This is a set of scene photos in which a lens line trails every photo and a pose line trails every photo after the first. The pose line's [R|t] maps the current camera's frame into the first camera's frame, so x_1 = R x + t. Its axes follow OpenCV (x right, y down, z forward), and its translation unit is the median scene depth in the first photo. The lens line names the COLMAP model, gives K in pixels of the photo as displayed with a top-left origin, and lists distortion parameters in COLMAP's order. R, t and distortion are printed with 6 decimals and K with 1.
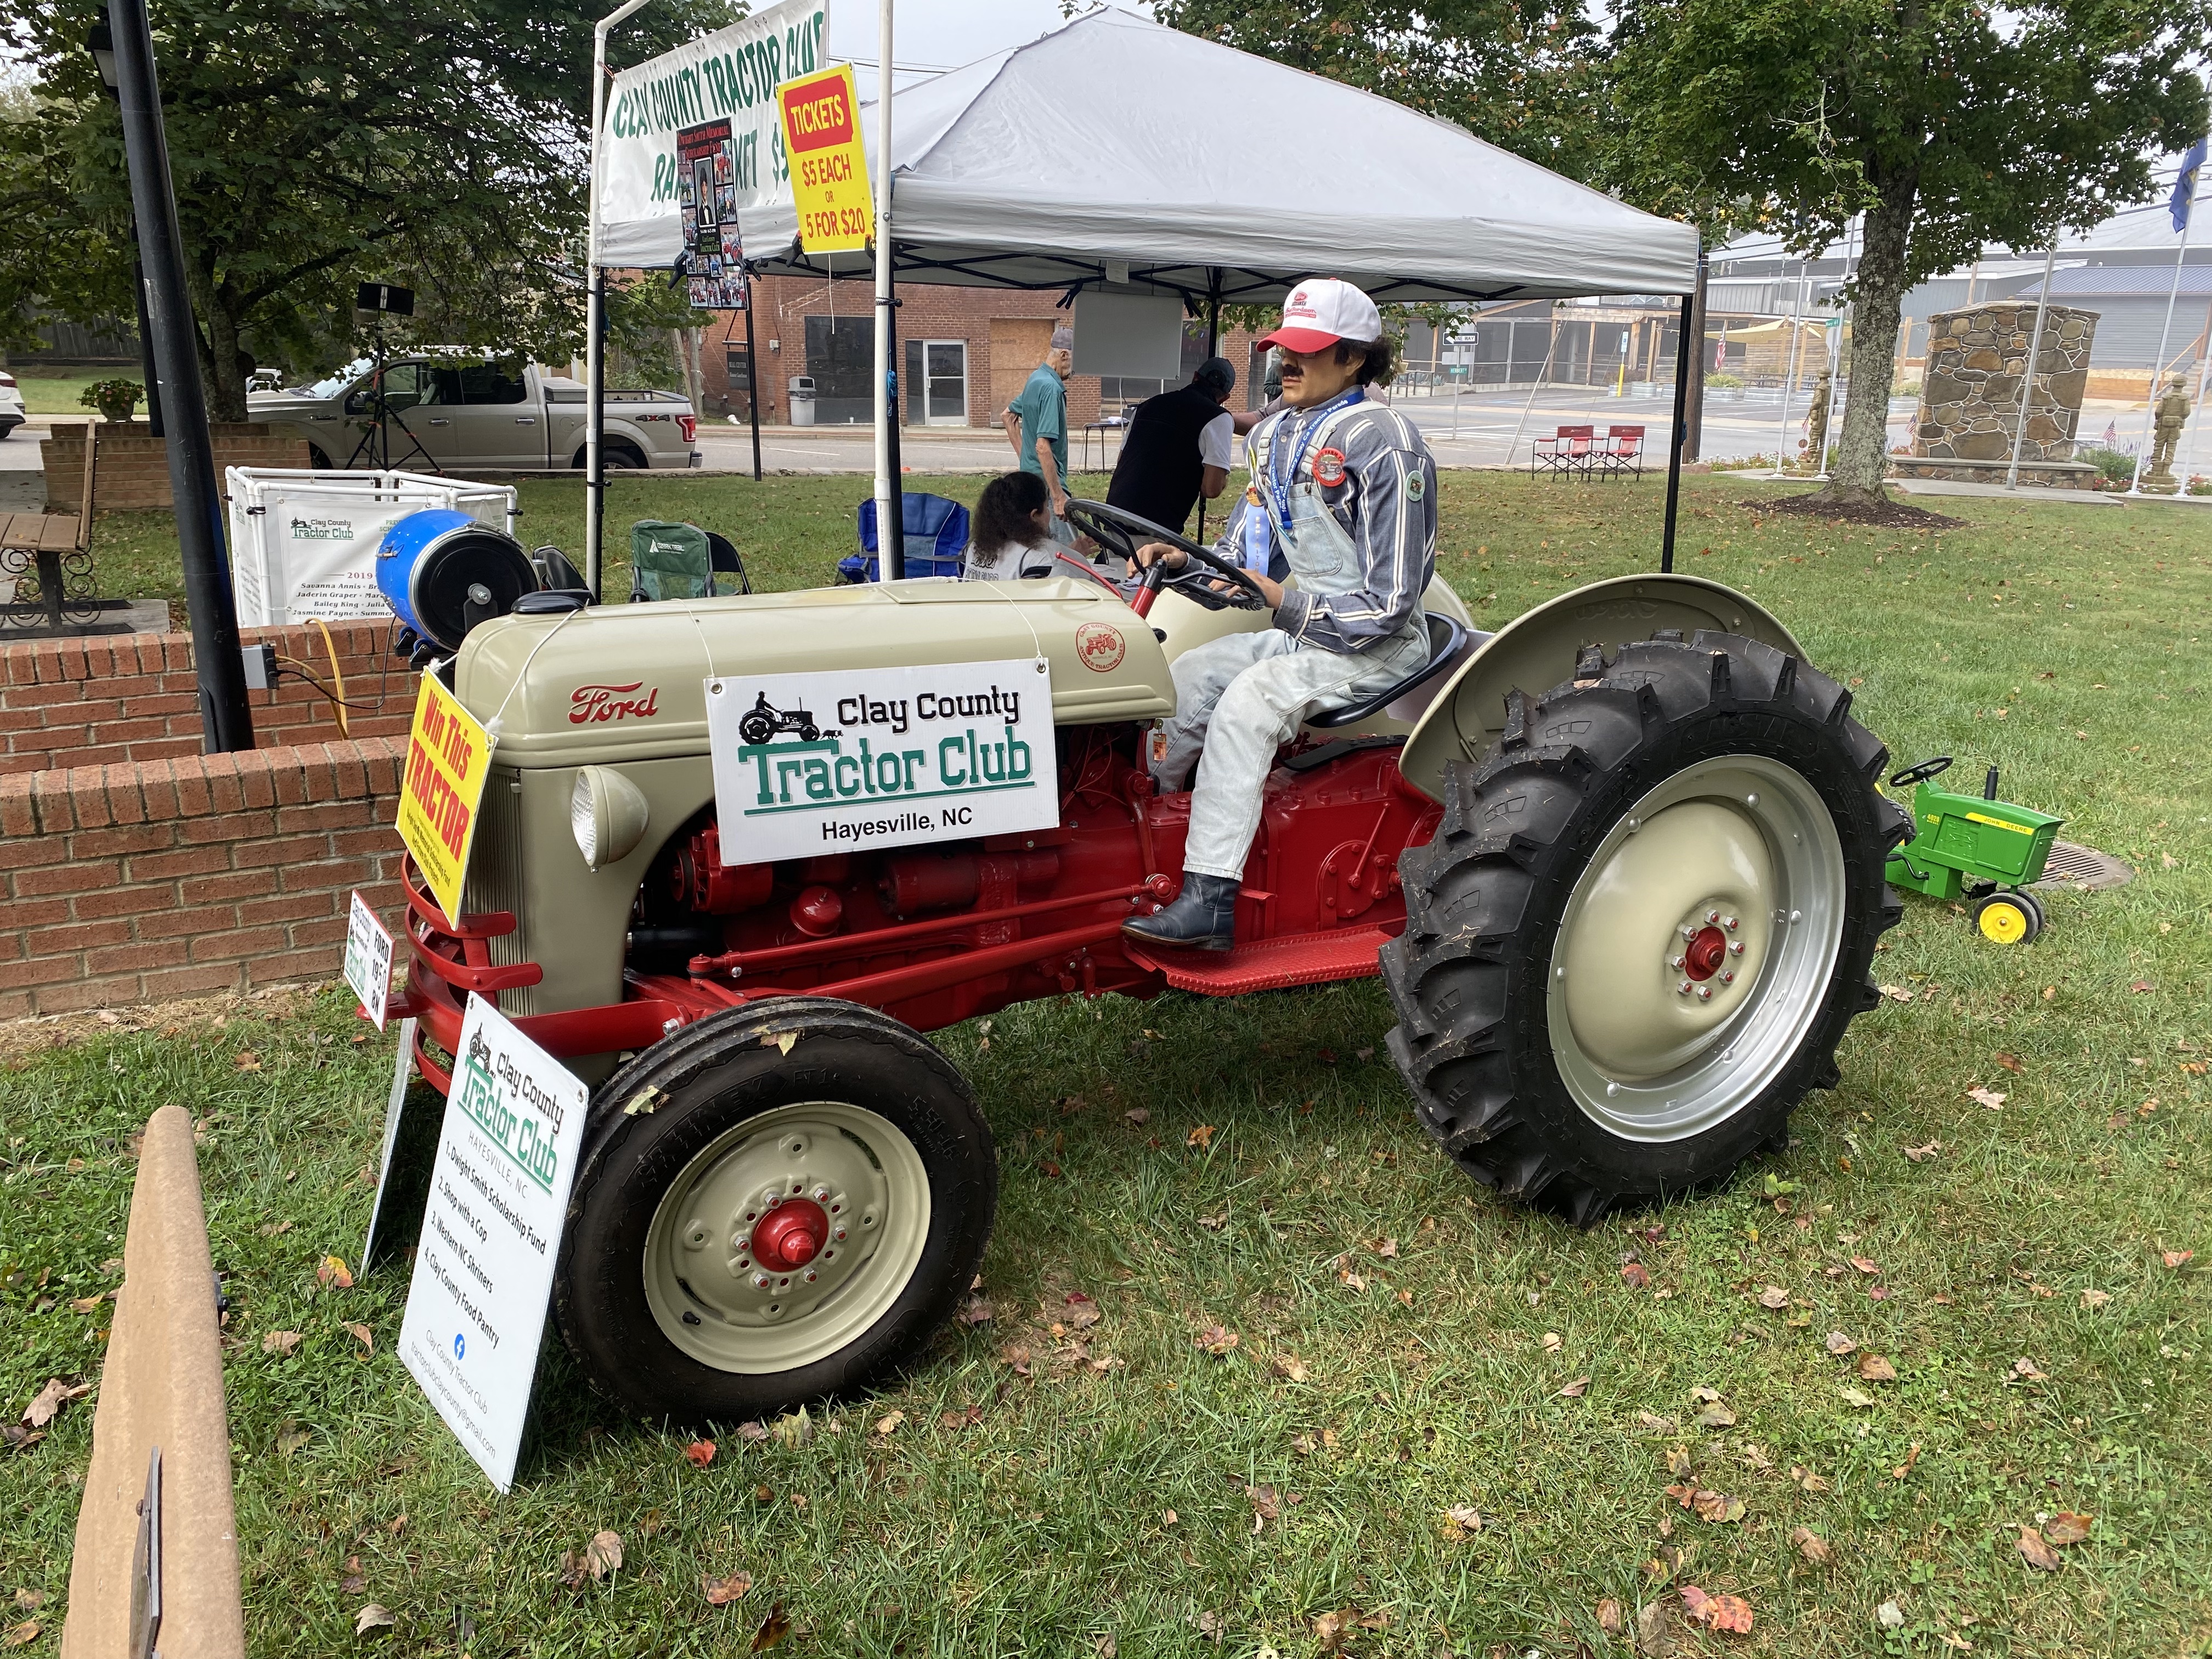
lens RADIAL K [[1682.7, 0, 1077.2], [0, 1682.7, 821.1], [0, 0, 1]] dist [0.017566, -0.011573]
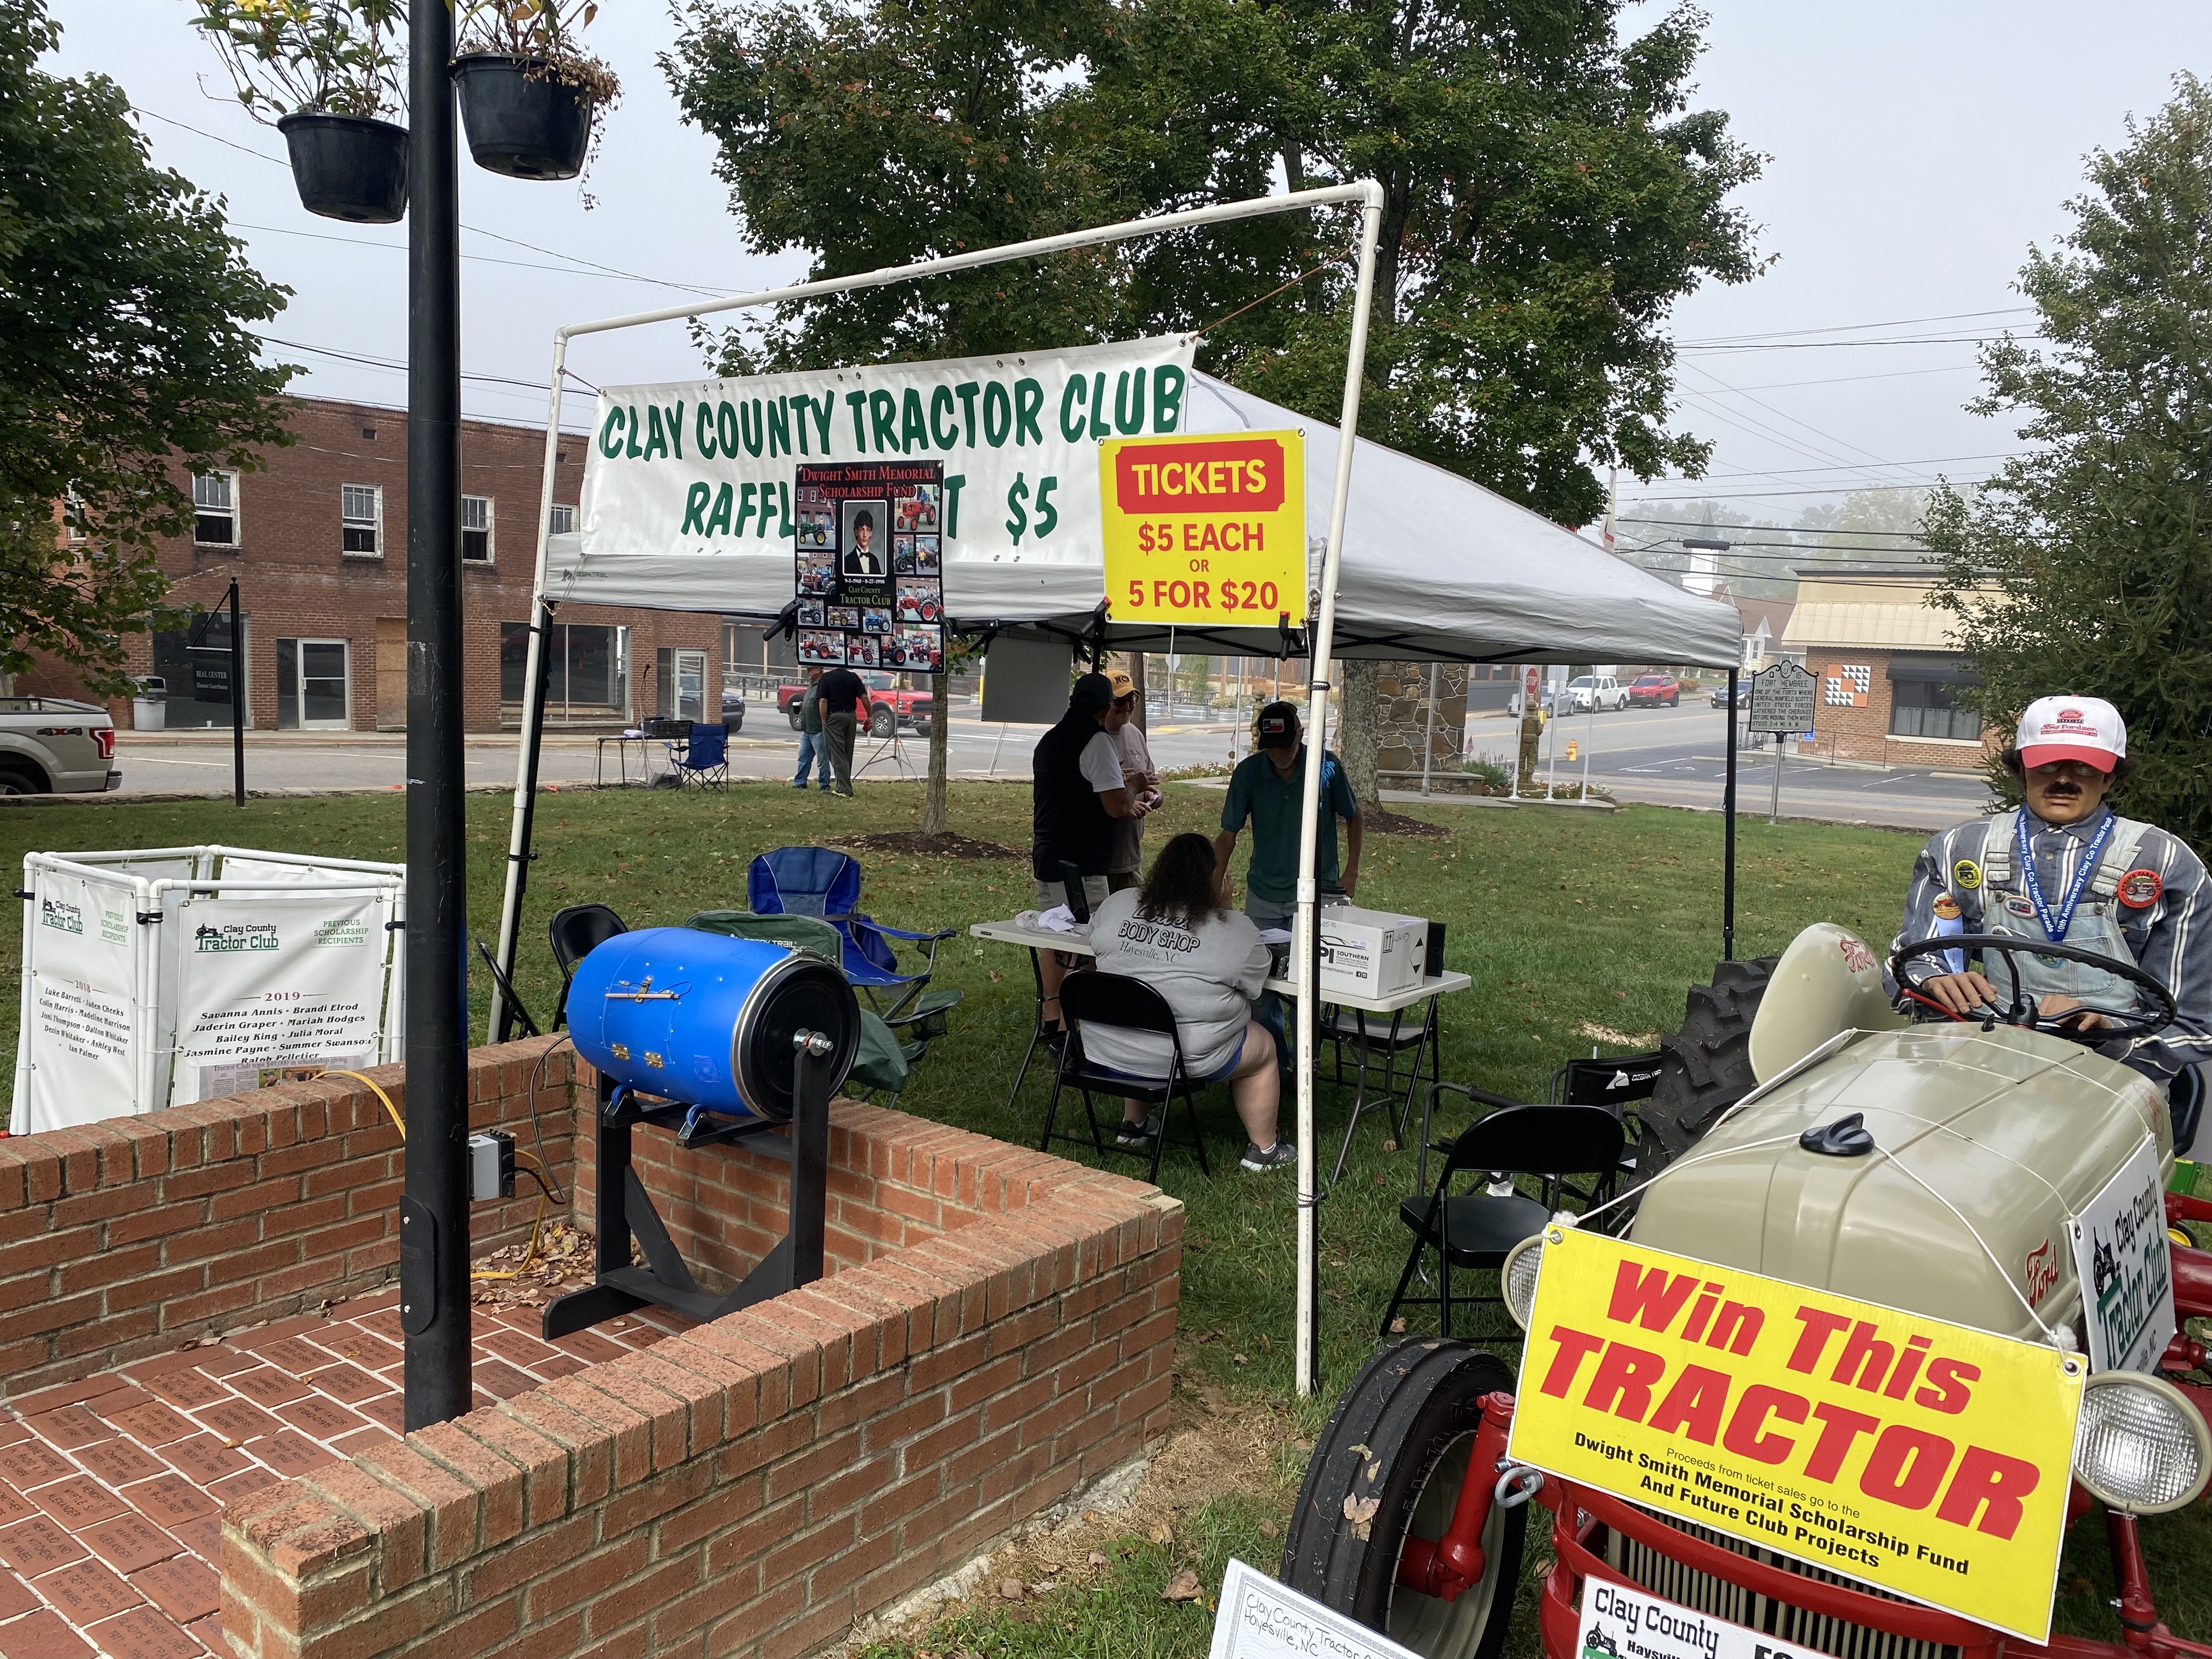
lens RADIAL K [[1682.7, 0, 1077.2], [0, 1682.7, 821.1], [0, 0, 1]] dist [0.017566, -0.011573]
pose [[0.917772, -0.018654, 0.396670, -0.397849], [0.086173, 0.984449, -0.153082, -0.077823], [-0.387646, 0.174676, 0.905107, 0.180631]]
